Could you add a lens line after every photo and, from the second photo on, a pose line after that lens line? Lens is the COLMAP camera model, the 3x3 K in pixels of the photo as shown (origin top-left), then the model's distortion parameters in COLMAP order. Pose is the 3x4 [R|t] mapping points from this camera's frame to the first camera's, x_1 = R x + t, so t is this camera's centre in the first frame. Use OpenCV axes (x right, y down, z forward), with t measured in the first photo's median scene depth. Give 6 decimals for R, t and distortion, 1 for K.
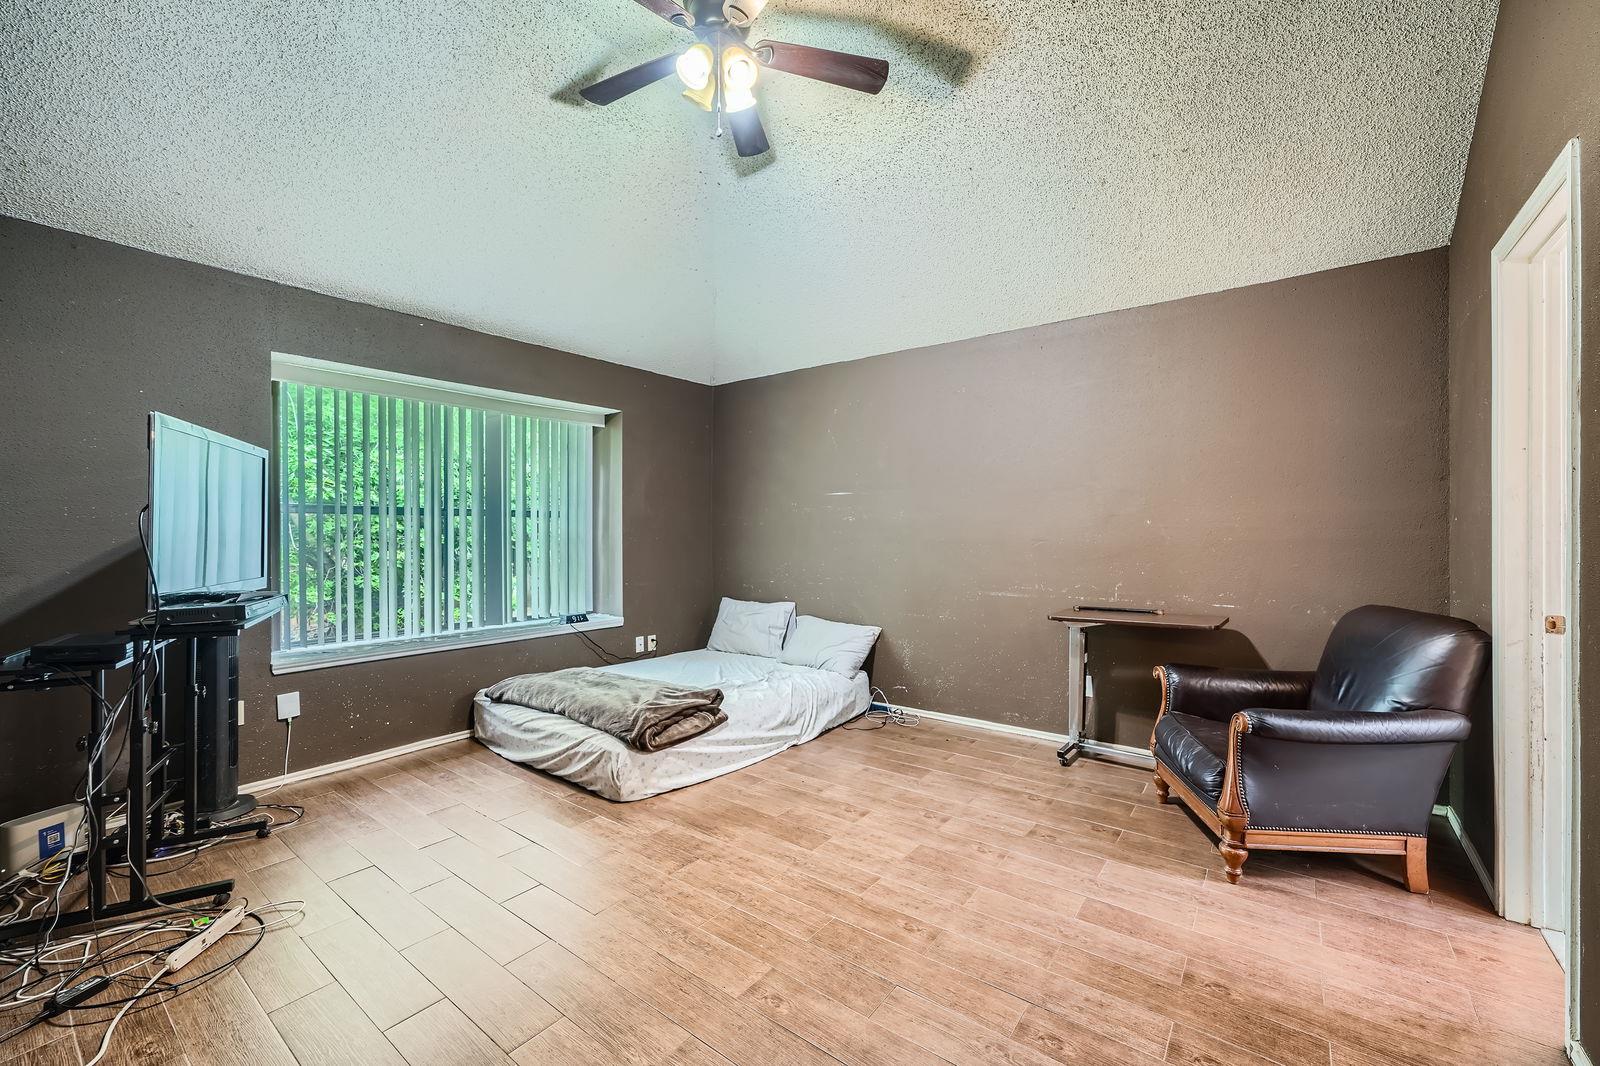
lens RADIAL K [[651.0, 0, 800.0], [0, 651.0, 533.0], [0, 0, 1]] dist [-0.066291, 0.039909]
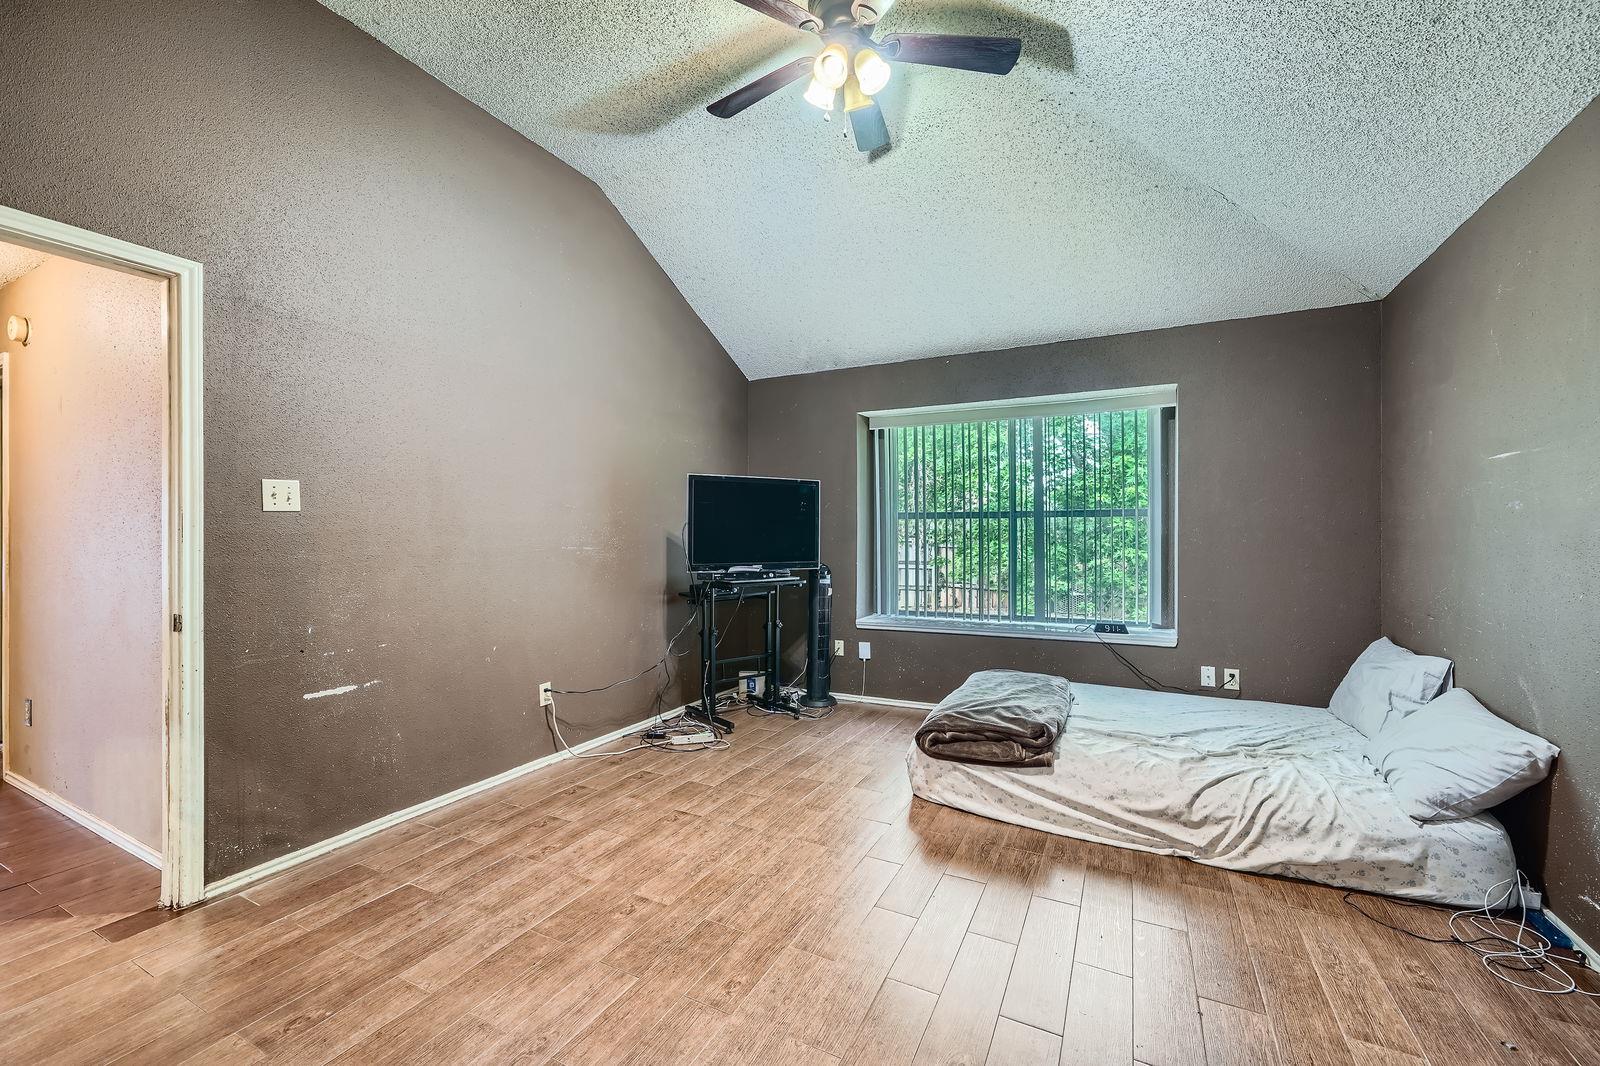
lens RADIAL K [[649.8, 0, 790.1], [0, 649.8, 528.0], [0, 0, 1]] dist [-0.038002, 0.016255]
pose [[0.157456, -0.010406, -0.987471, 0.577876], [0.000989, 0.999946, -0.010380, 0.002734], [0.987526, 0.000658, 0.157458, 0.516925]]
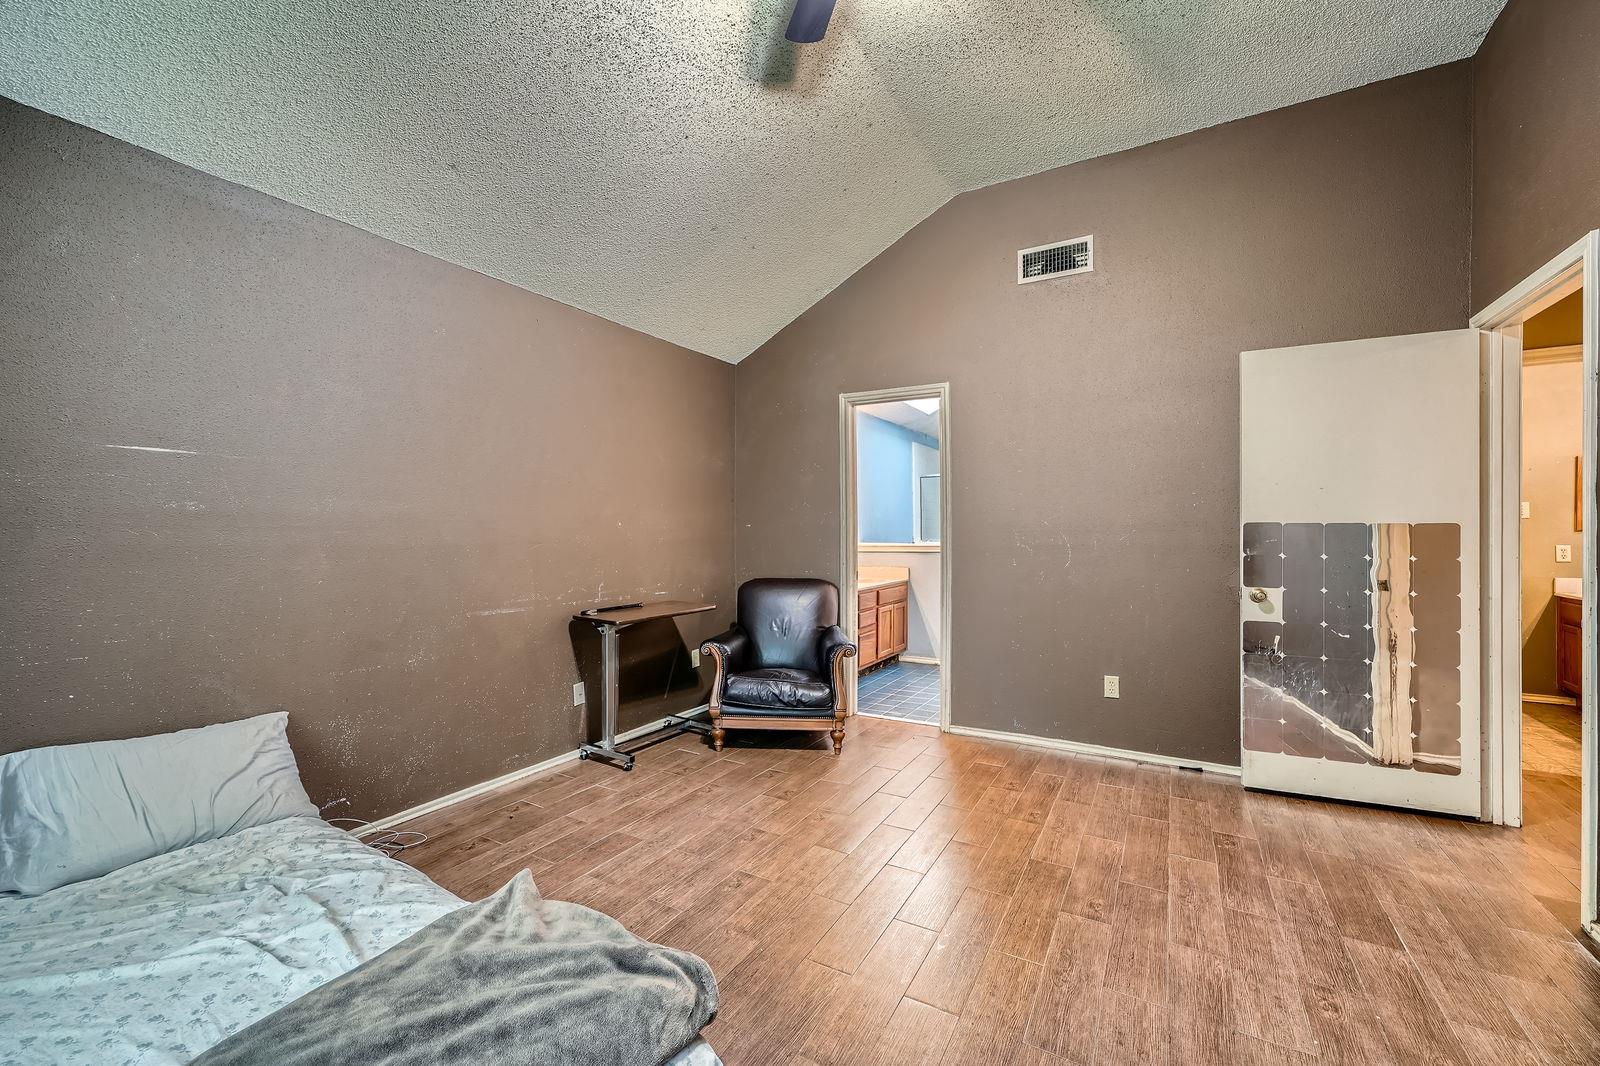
lens RADIAL K [[651.0, 0, 800.0], [0, 651.0, 533.0], [0, 0, 1]] dist [-0.066291, 0.039909]
pose [[-0.122602, -0.003497, 0.992450, -0.557920], [0.007953, 0.999958, 0.004506, -0.002684], [-0.992424, 0.008446, -0.122569, 0.798231]]
